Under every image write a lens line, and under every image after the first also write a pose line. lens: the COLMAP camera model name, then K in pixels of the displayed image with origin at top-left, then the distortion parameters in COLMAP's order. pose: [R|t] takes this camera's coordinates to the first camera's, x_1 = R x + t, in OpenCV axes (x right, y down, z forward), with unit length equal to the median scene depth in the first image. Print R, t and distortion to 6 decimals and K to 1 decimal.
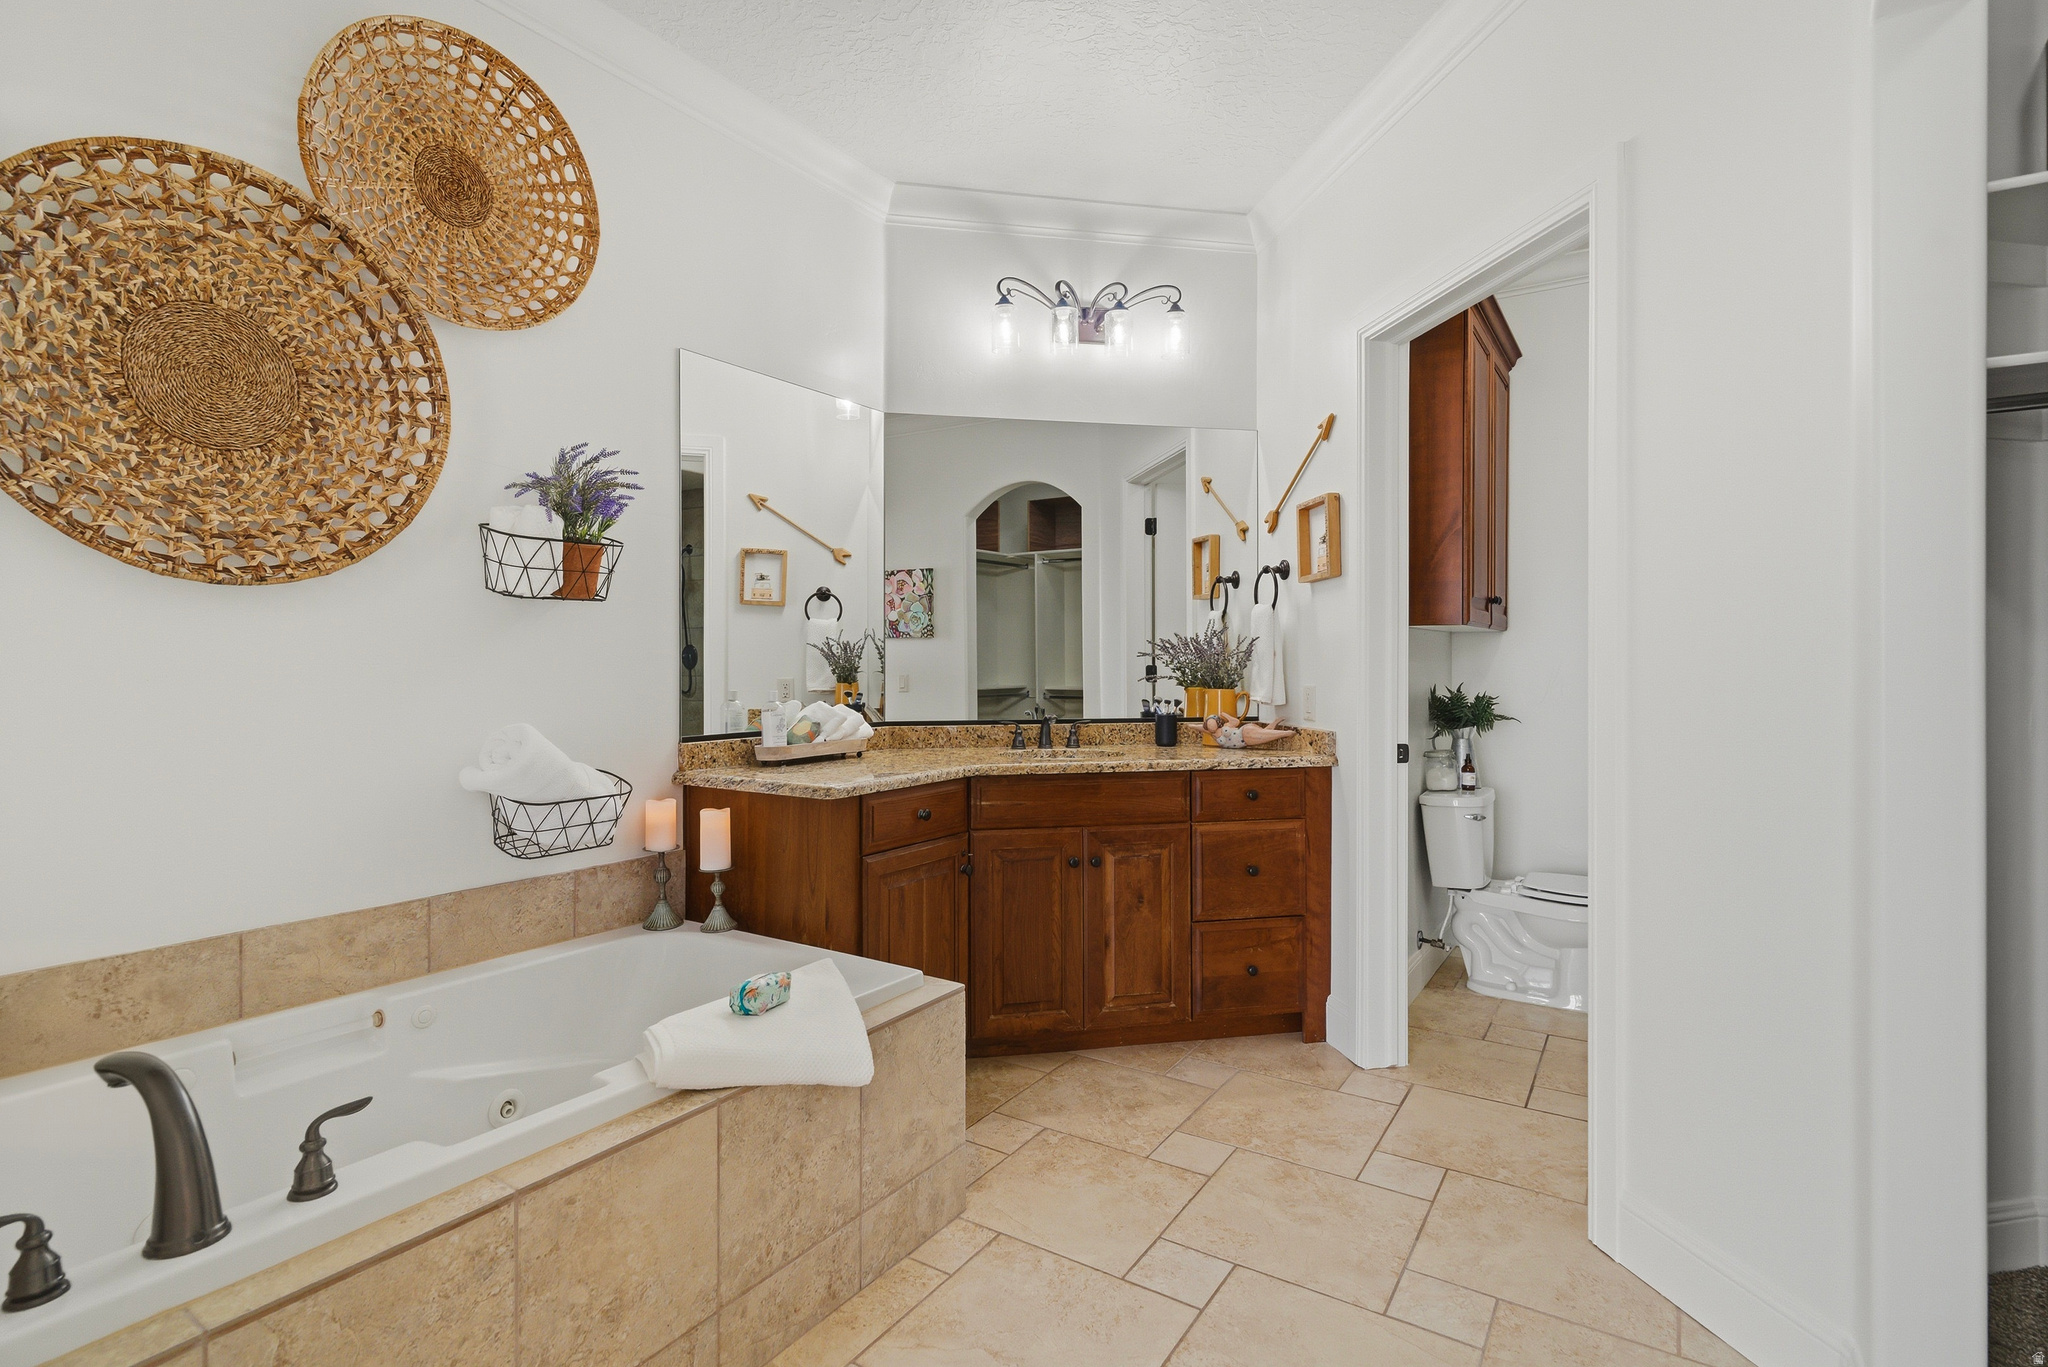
lens RADIAL K [[965.6, 0, 1023.2], [0, 965.6, 661.5], [0, 0, 1]] dist [0.009199, -0.000742]
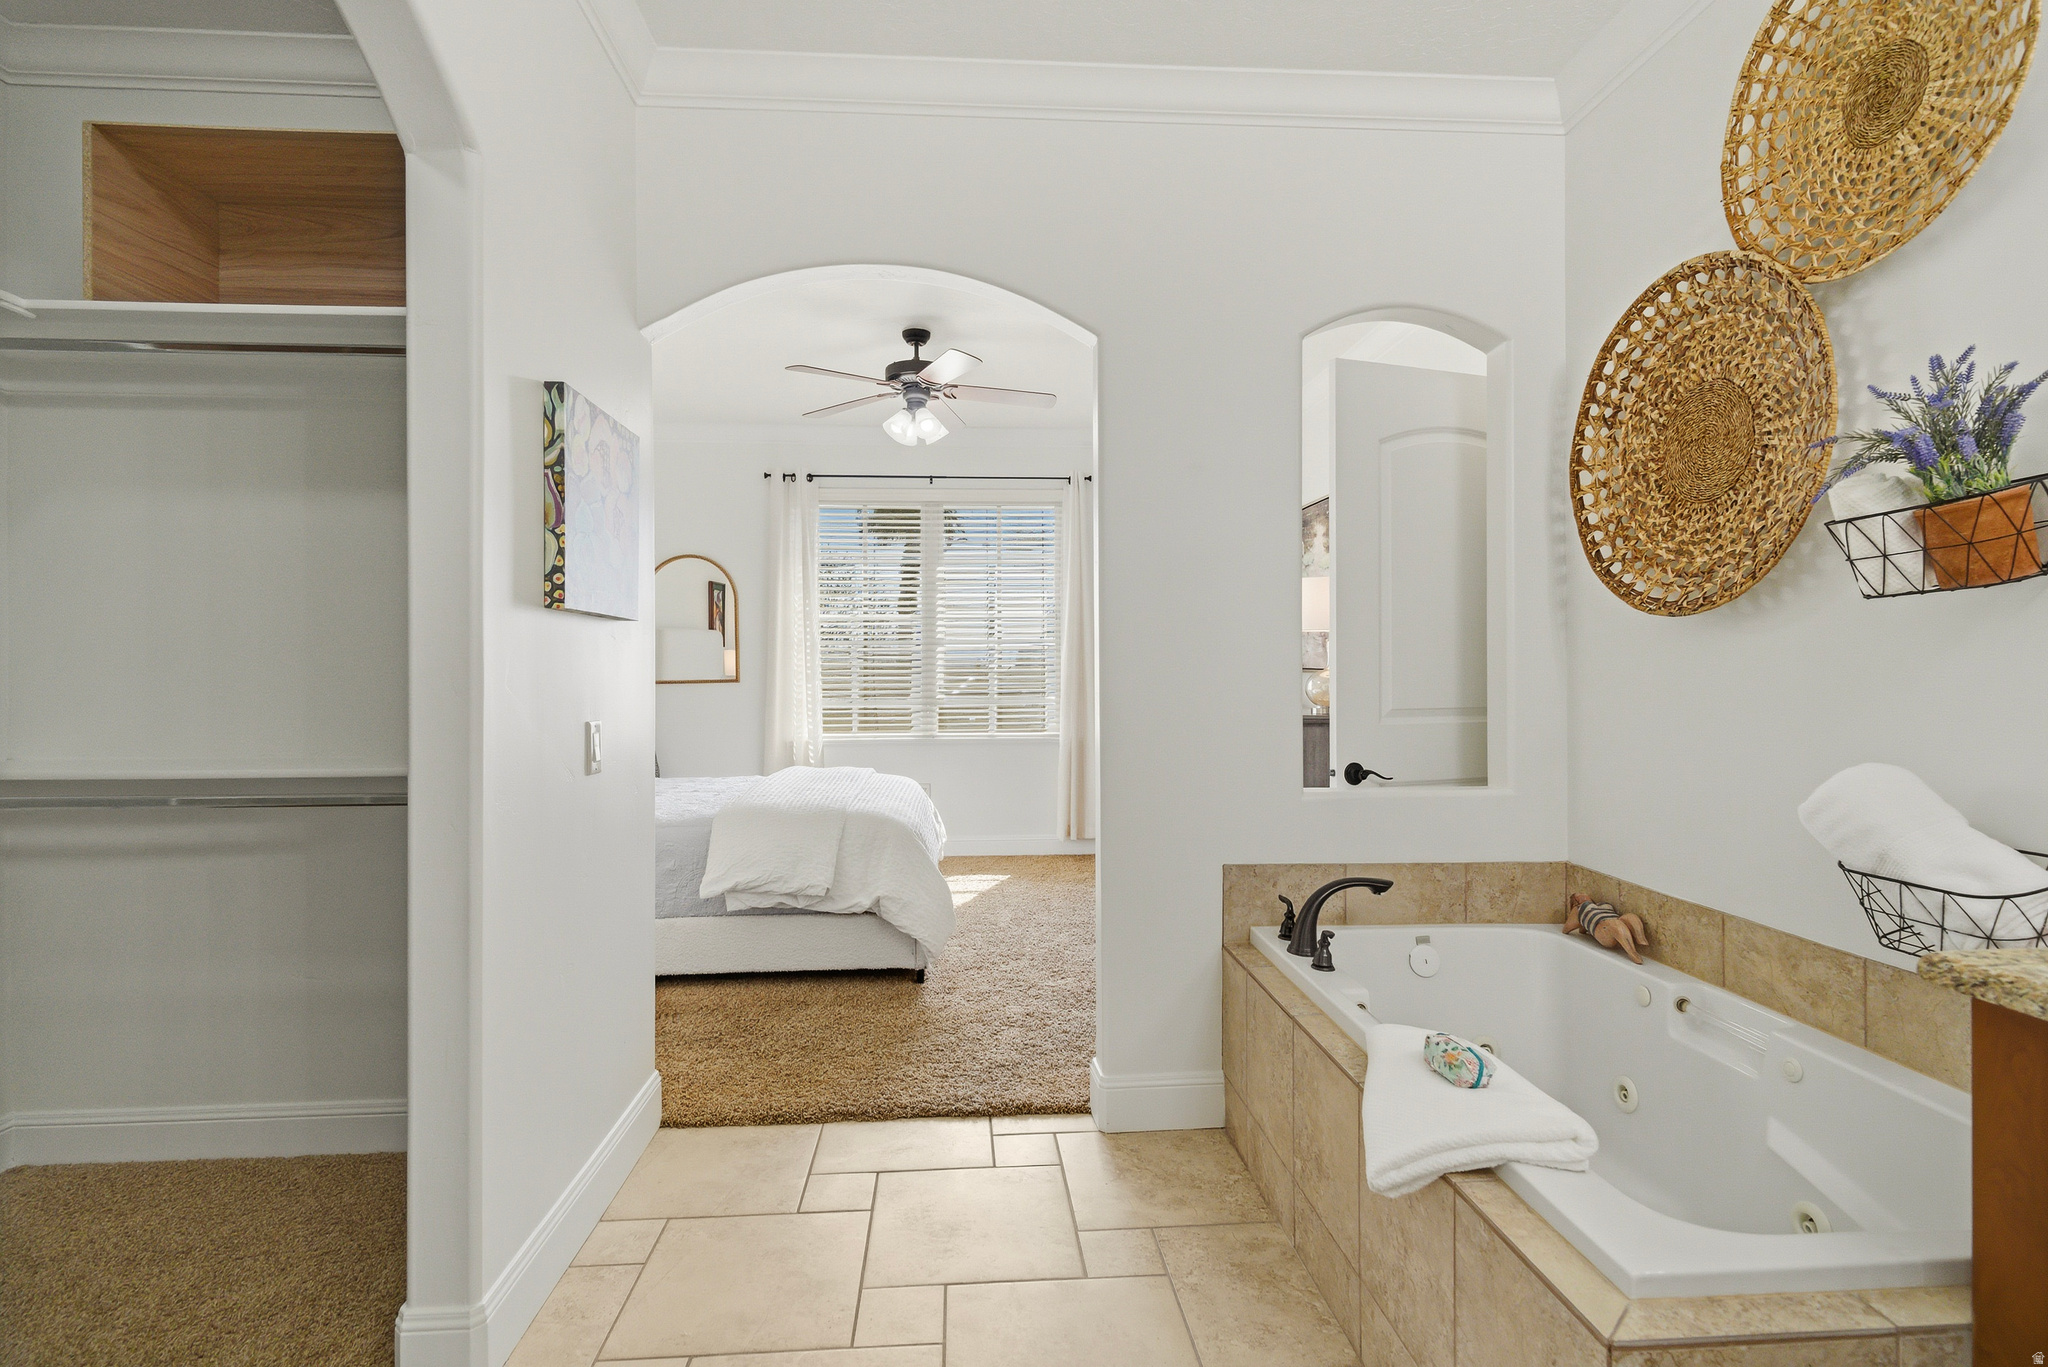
lens RADIAL K [[965.6, 0, 1023.2], [0, 965.6, 661.5], [0, 0, 1]] dist [0.009199, -0.000742]
pose [[-0.794881, 0.009221, -0.606695, 0.514802], [0.013724, 0.999902, -0.002784, -0.027003], [0.606610, -0.010539, -0.794930, 1.298816]]
